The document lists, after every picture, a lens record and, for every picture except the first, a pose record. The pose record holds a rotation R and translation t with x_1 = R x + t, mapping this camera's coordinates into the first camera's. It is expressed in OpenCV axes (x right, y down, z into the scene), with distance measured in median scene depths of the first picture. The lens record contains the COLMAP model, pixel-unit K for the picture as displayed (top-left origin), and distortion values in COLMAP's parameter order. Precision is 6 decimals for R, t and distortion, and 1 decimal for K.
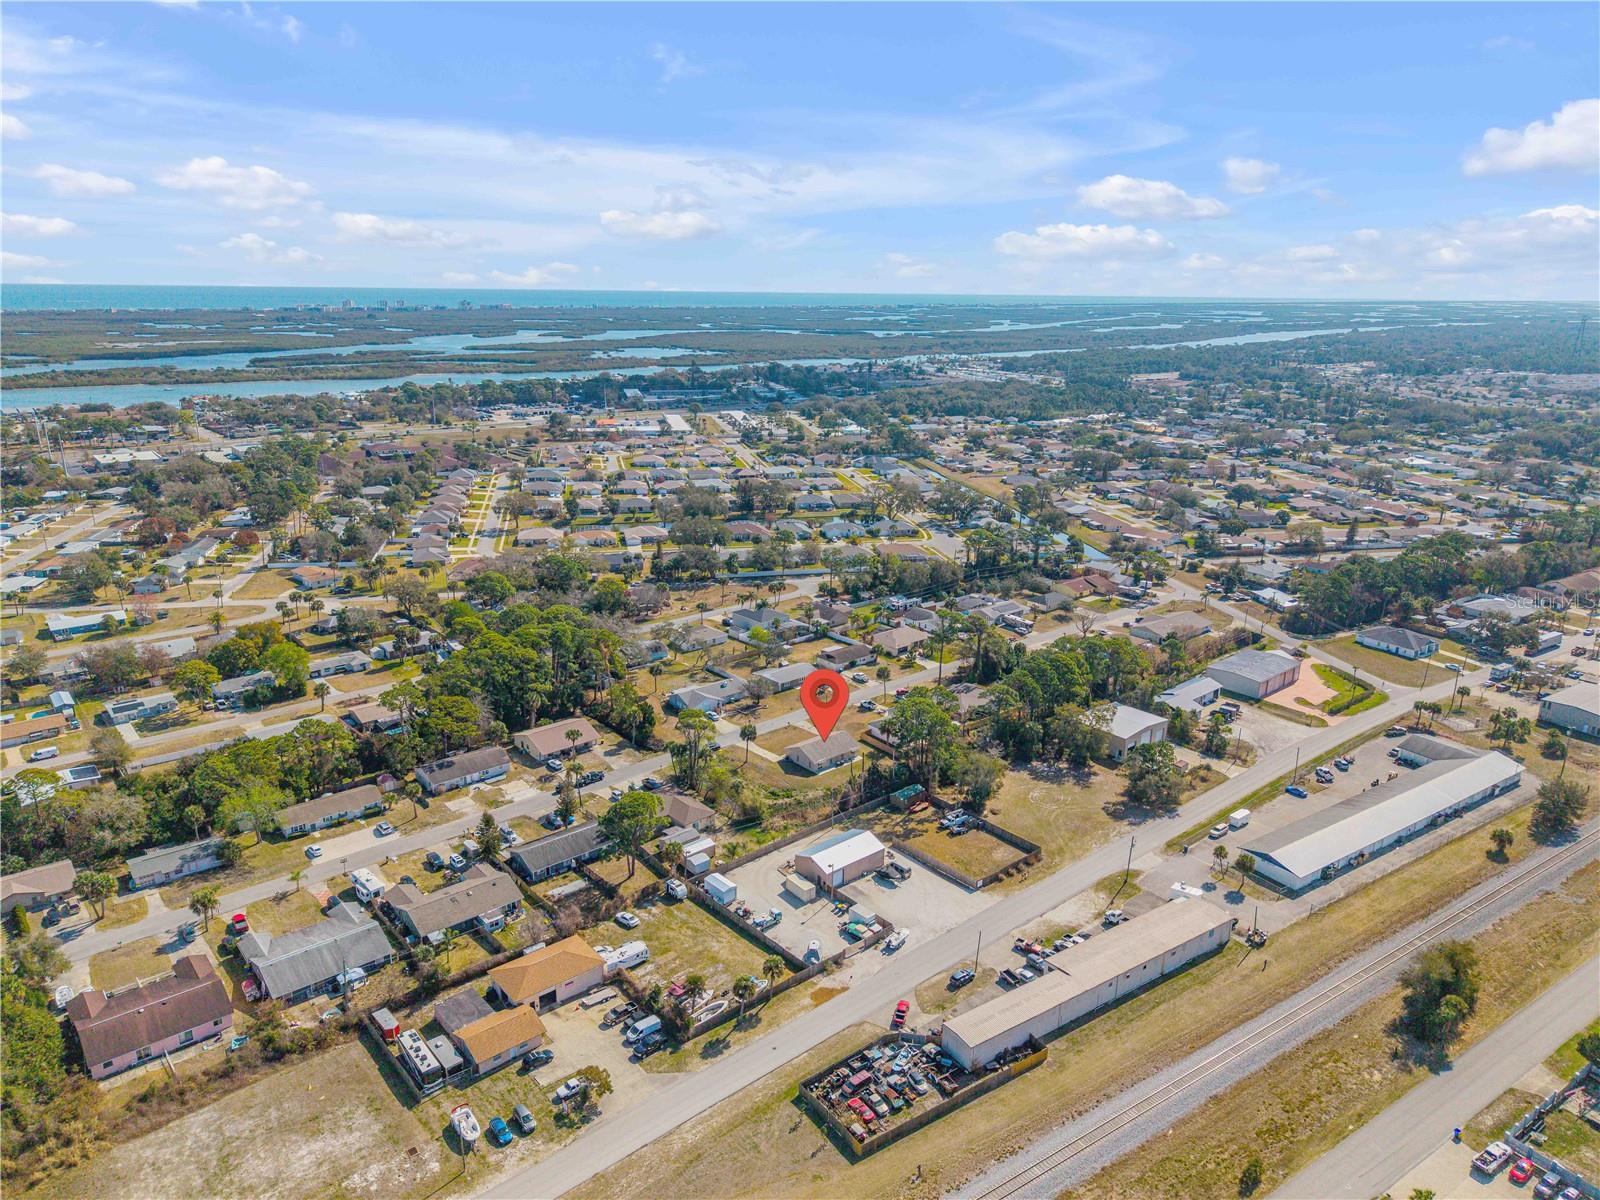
lens RADIAL K [[1076.1, 0, 800.0], [0, 1076.1, 600.0], [0, 0, 1]] dist [0.000946, 0.000752]
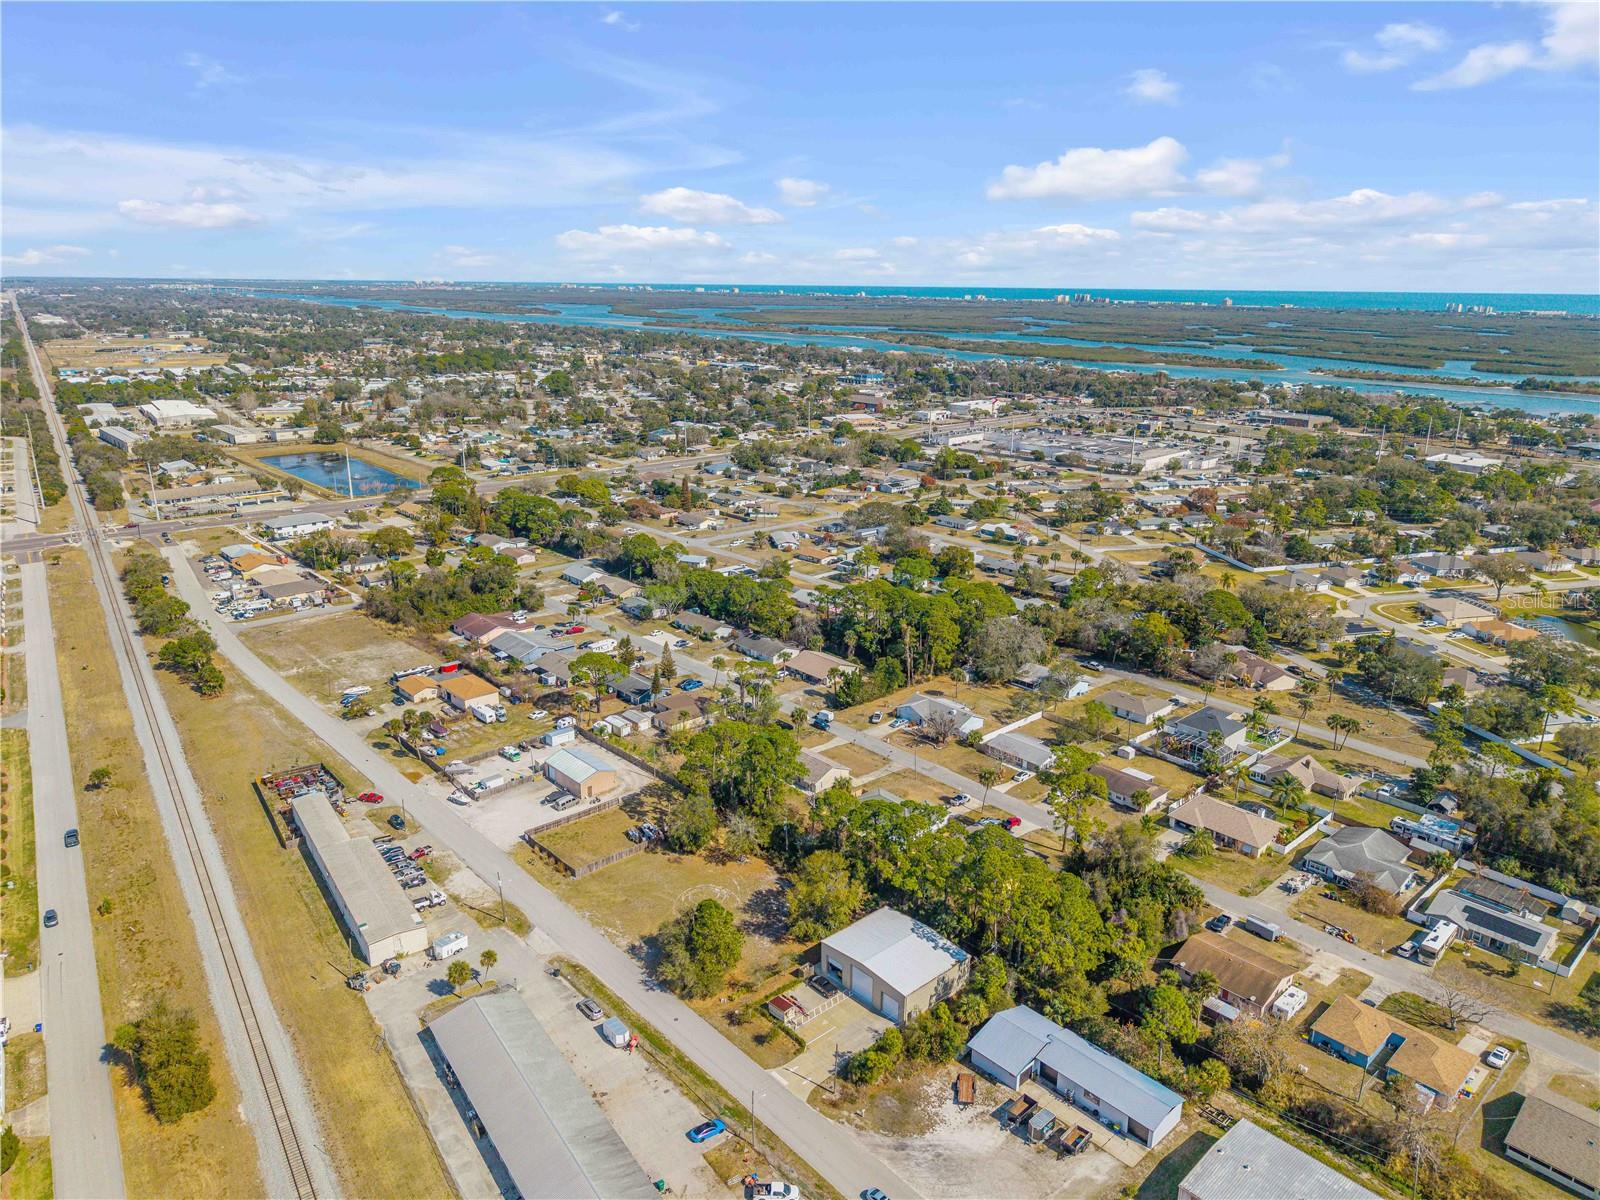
lens RADIAL K [[1076.1, 0, 800.0], [0, 1076.1, 600.0], [0, 0, 1]] dist [0.000946, 0.000752]
pose [[0.019273, 0.275173, -0.961201, 1.166837], [-0.280480, 0.924263, 0.258975, -0.312680], [0.959666, 0.264607, 0.094994, 1.134773]]
